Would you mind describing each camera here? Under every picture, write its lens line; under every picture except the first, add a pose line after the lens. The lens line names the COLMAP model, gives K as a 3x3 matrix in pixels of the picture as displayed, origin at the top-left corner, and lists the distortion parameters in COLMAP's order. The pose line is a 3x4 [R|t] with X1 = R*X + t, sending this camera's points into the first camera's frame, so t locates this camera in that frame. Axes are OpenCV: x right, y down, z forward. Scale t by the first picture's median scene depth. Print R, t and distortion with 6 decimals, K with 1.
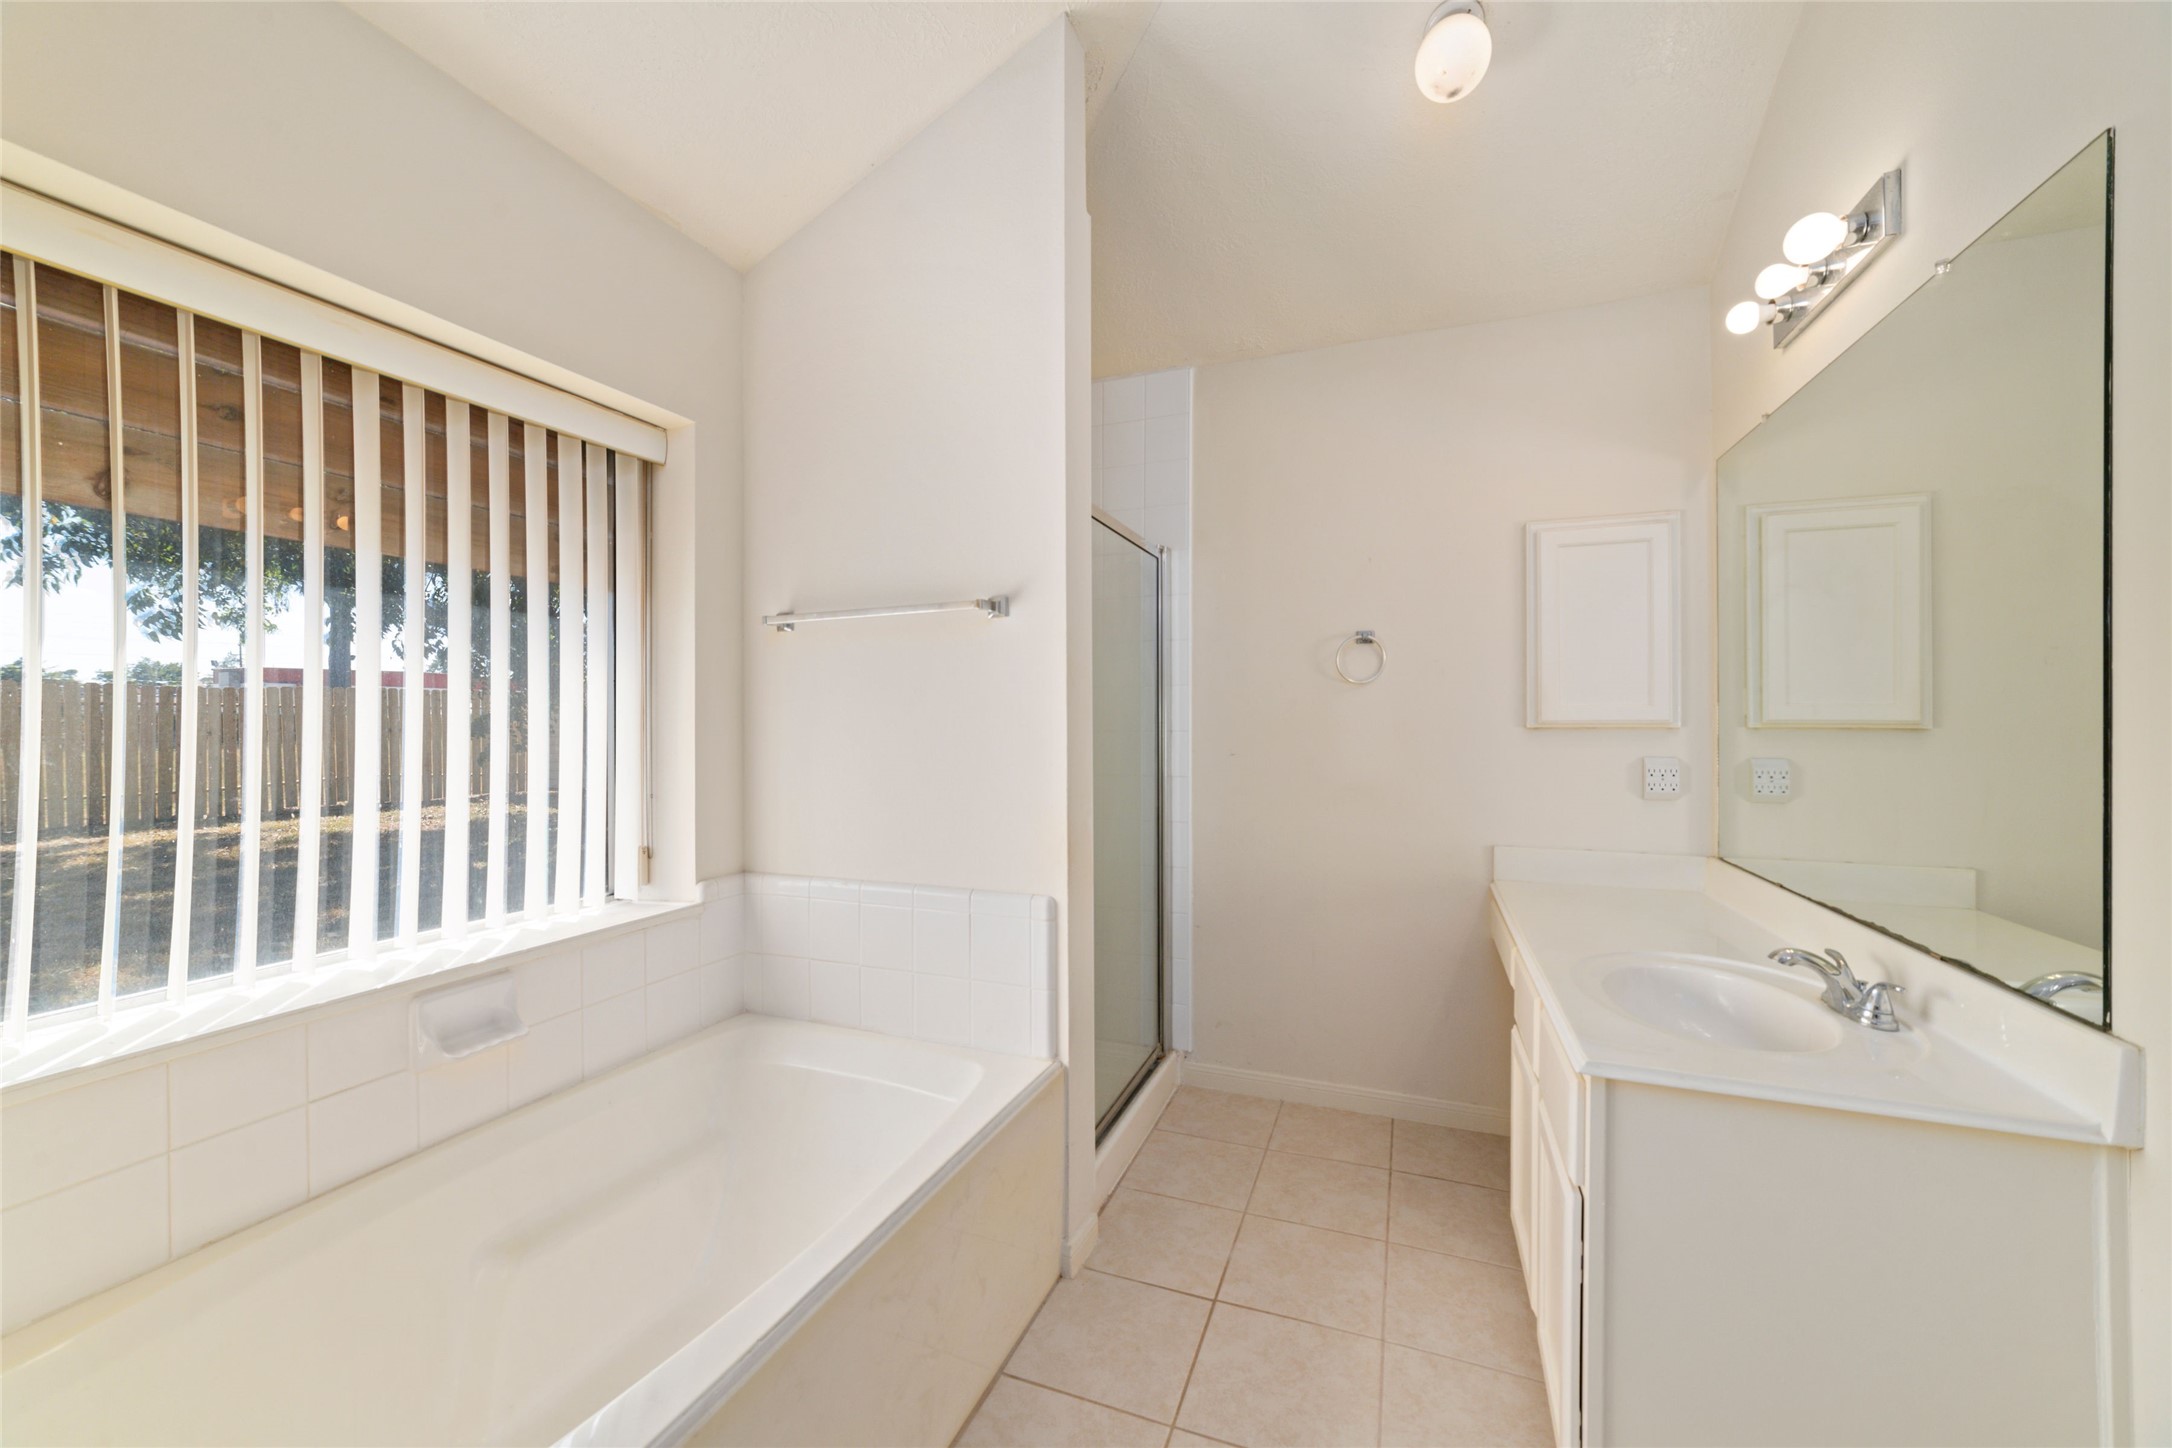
lens RADIAL K [[825.3, 0, 1086.5], [0, 825.3, 732.7], [0, 0, 1]] dist [-0.011238, 0.003396]
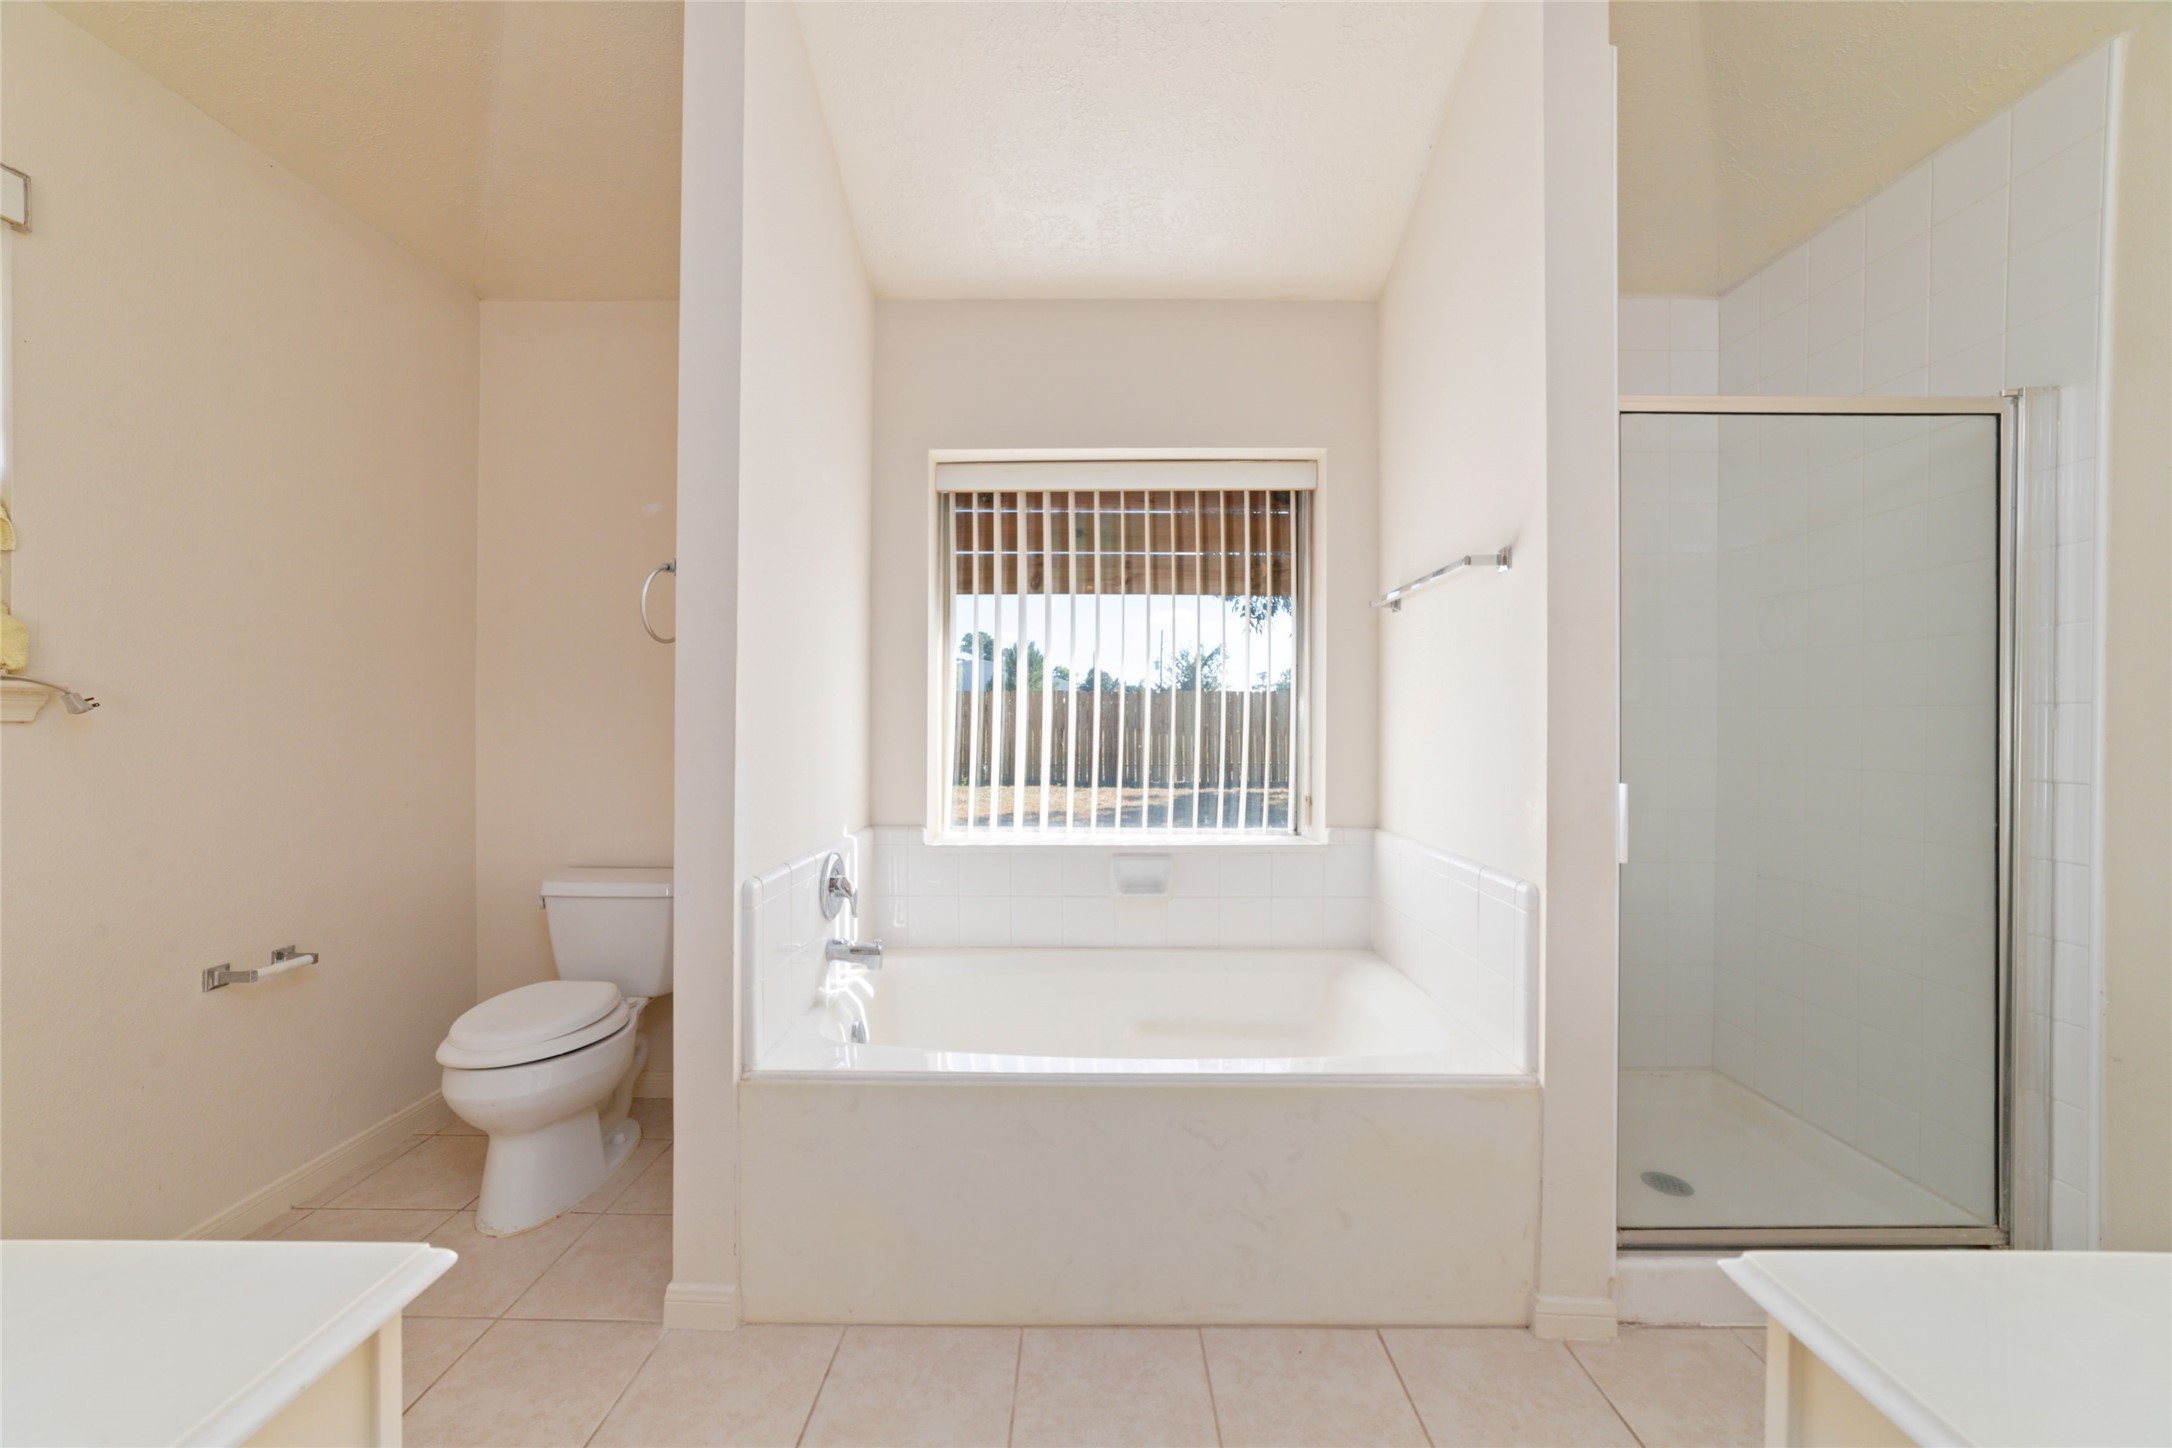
lens RADIAL K [[825.3, 0, 1085.0], [0, 825.3, 716.7], [0, 0, 1]] dist [-0.011238, 0.003396]
pose [[0.359680, -0.005171, -0.933061, 0.716721], [-0.016376, 0.999796, -0.011854, 0.049939], [0.932932, 0.019544, 0.359522, 0.296034]]
